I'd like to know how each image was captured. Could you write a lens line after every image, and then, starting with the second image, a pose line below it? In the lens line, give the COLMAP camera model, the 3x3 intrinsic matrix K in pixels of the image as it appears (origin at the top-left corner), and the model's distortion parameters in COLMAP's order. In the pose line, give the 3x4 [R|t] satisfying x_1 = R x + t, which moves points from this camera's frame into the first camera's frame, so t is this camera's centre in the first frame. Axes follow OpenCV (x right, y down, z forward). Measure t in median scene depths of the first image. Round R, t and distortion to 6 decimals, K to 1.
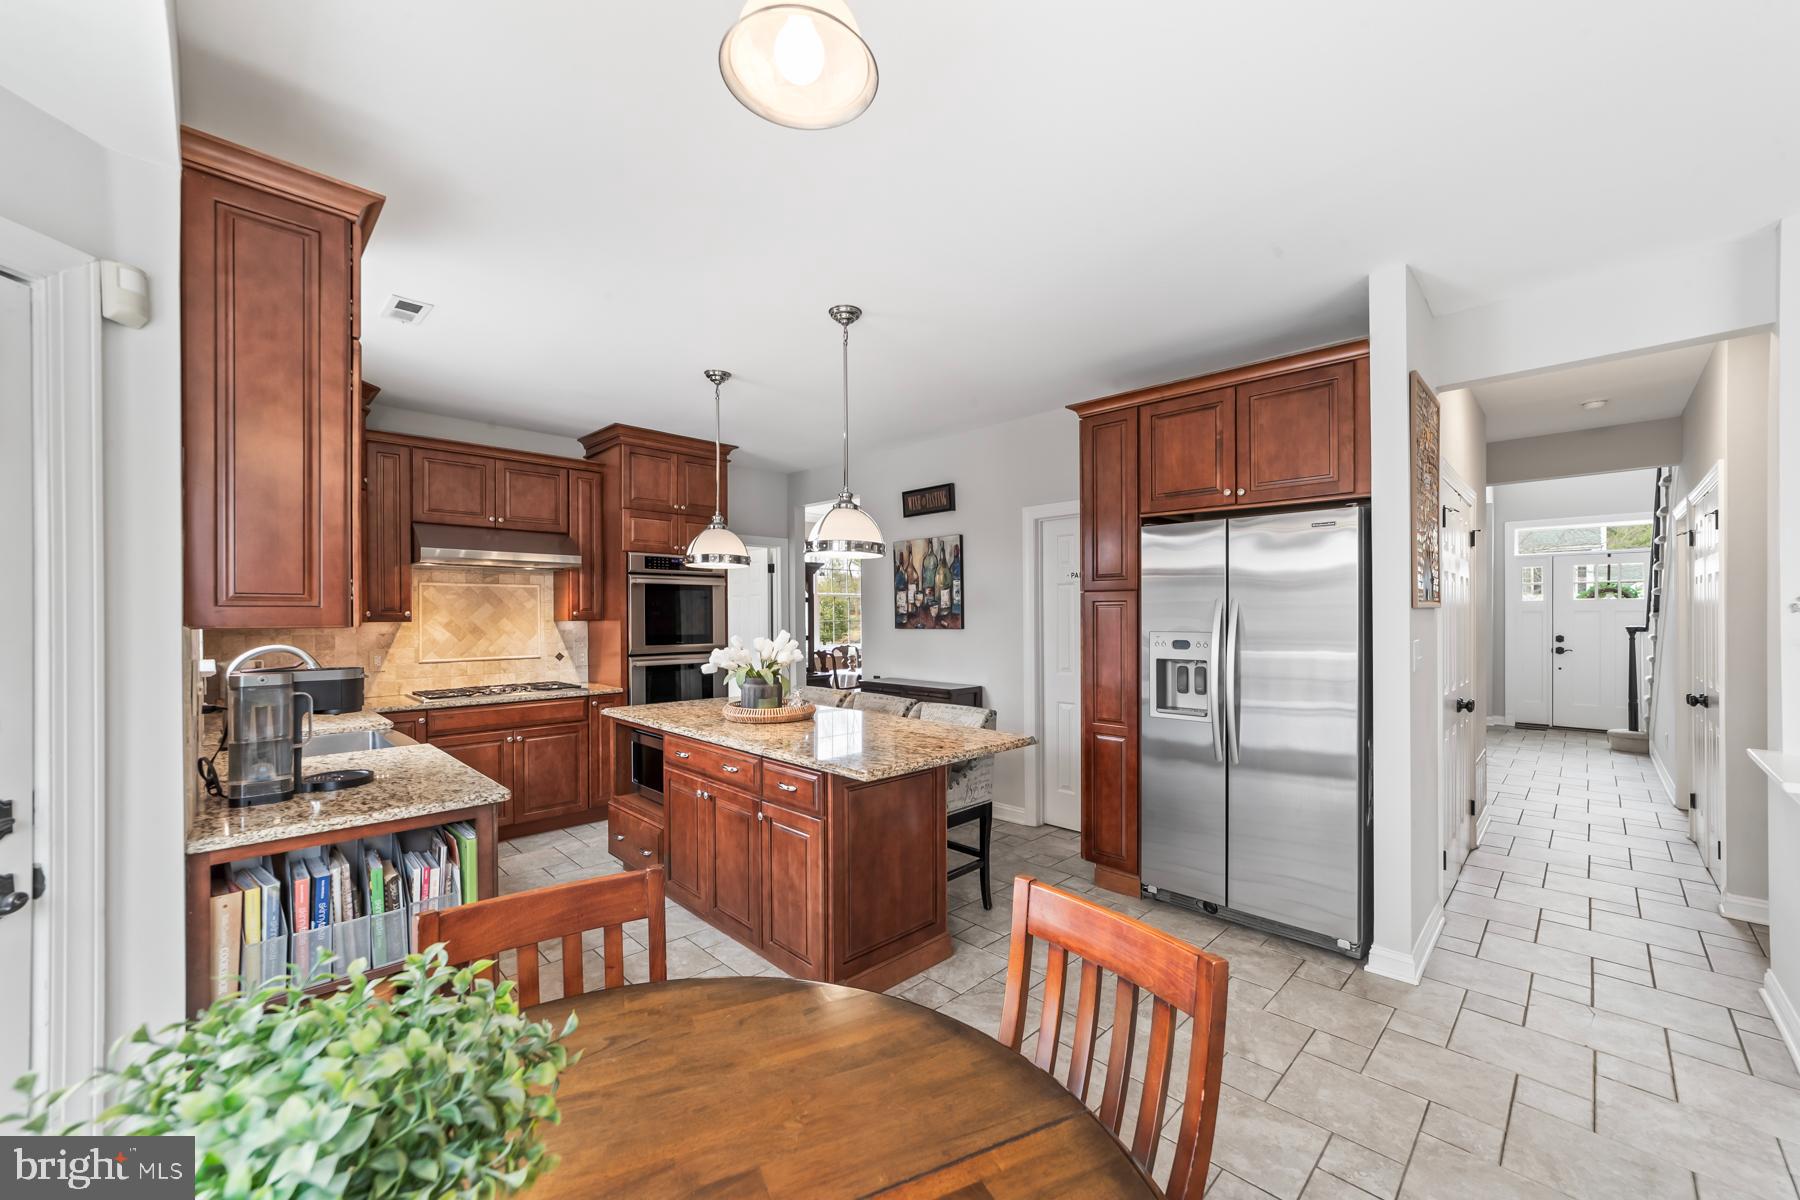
lens RADIAL K [[697.6, 0, 905.3], [0, 697.6, 617.2], [0, 0, 1]] dist [-0.014963, 0.006456]
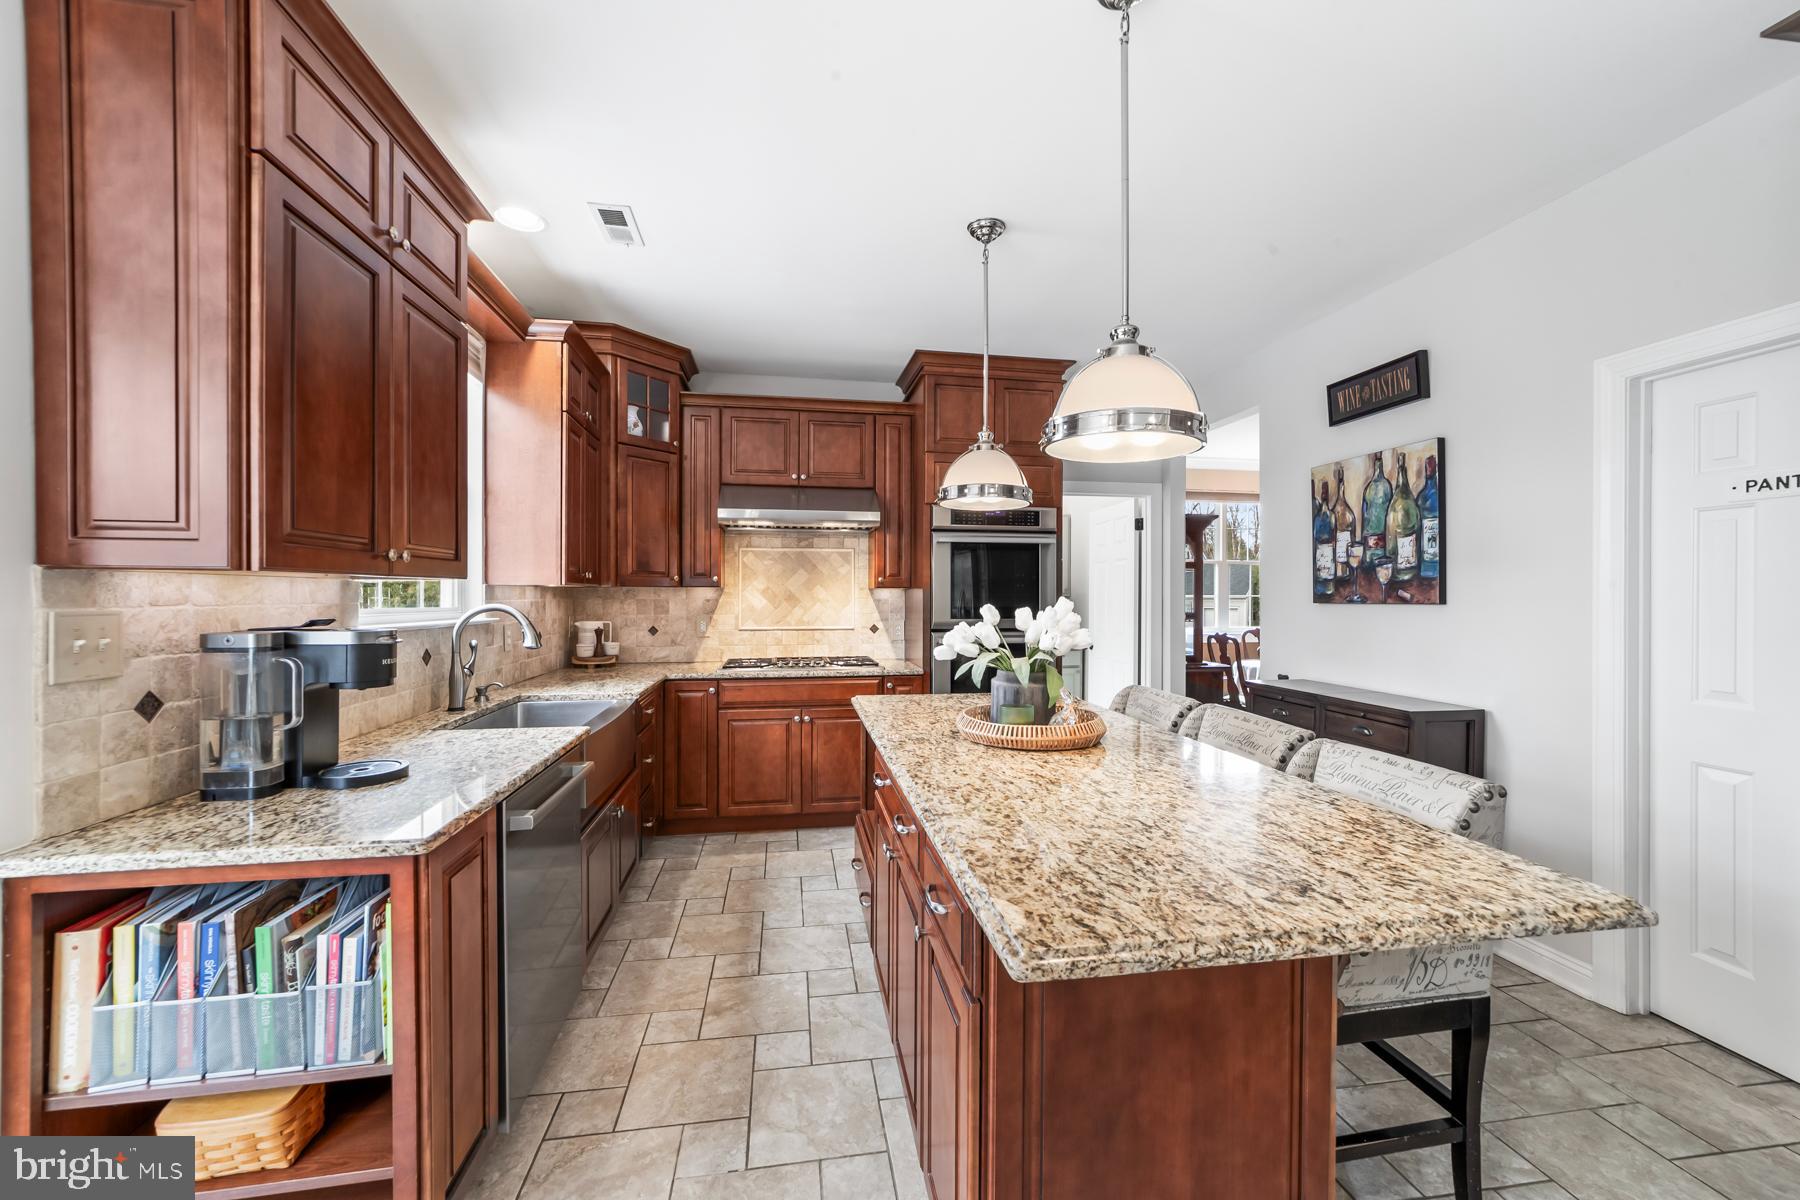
lens RADIAL K [[697.6, 0, 898.0], [0, 697.6, 598.2], [0, 0, 1]] dist [-0.014963, 0.006456]
pose [[0.815807, 0.009745, -0.578242, 0.049377], [-0.007895, 0.999953, 0.005713, 0.012865], [0.578270, -0.000096, 0.815846, 0.306915]]
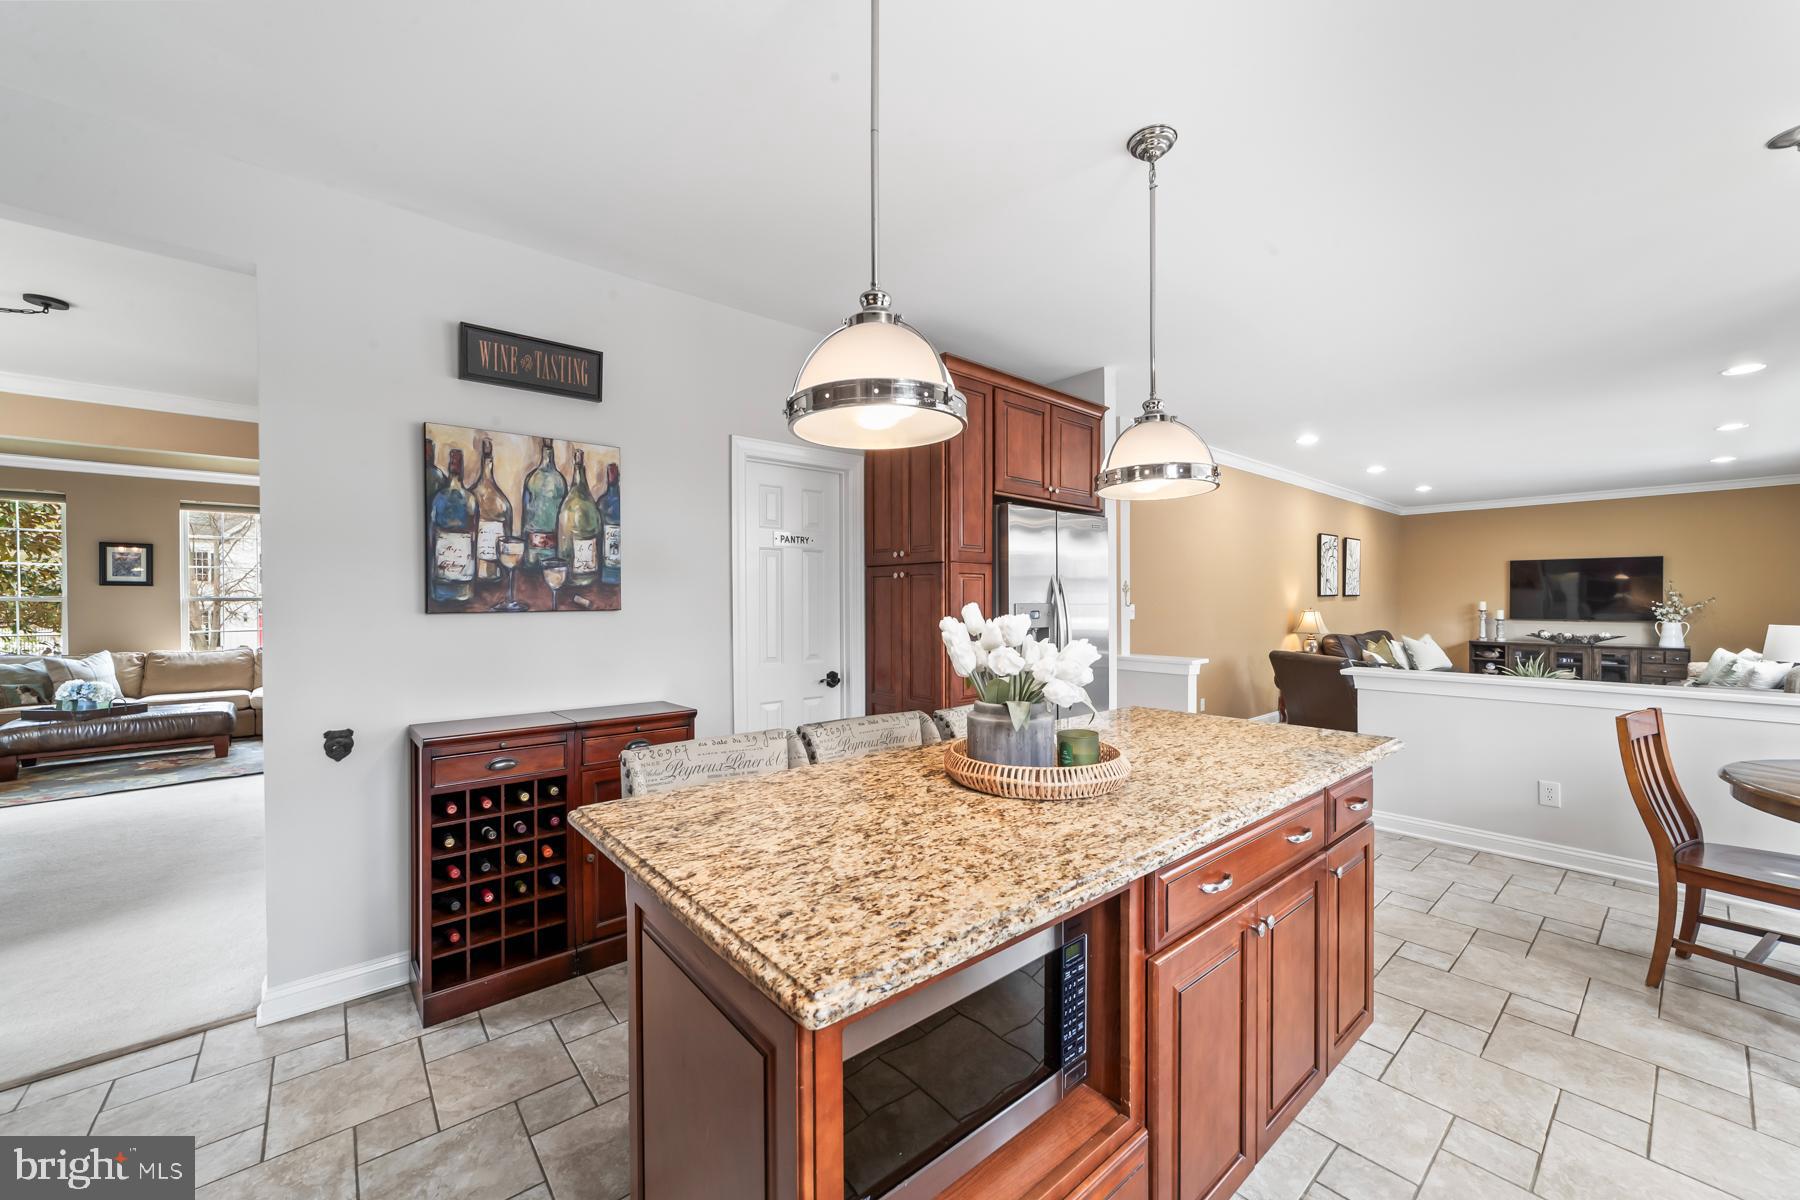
lens RADIAL K [[697.6, 0, 909.4], [0, 697.6, 600.9], [0, 0, 1]] dist [-0.014963, 0.006456]
pose [[0.075457, 0.005374, 0.997135, -0.508502], [0.007417, 0.999955, -0.005951, 0.015025], [-0.997121, 0.007845, 0.075414, 0.760805]]
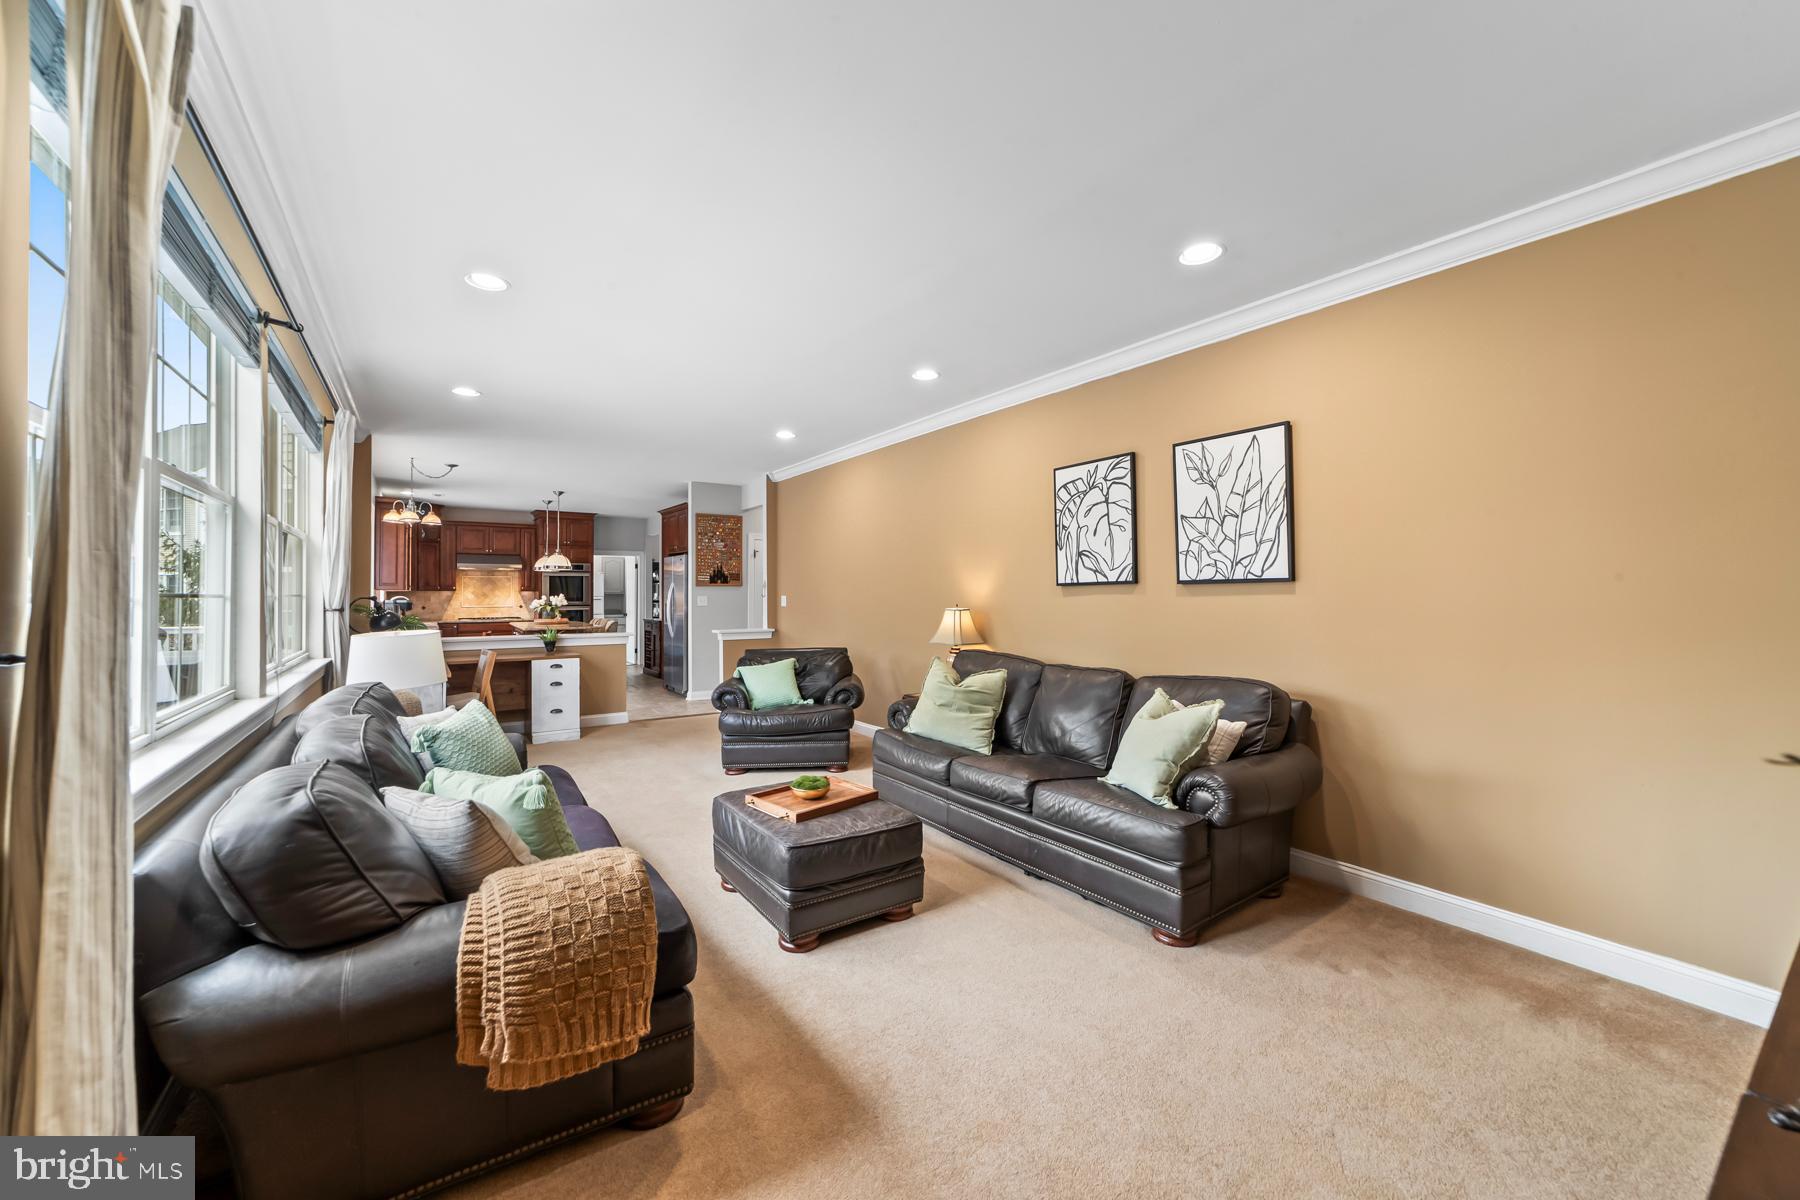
lens RADIAL K [[697.6, 0, 908.5], [0, 697.6, 588.4], [0, 0, 1]] dist [-0.014963, 0.006456]
pose [[0.983681, 0.001447, -0.179914, 1.316333], [-0.003560, 0.999928, -0.011421, 0.018320], [0.179885, 0.011875, 0.983616, -1.168841]]
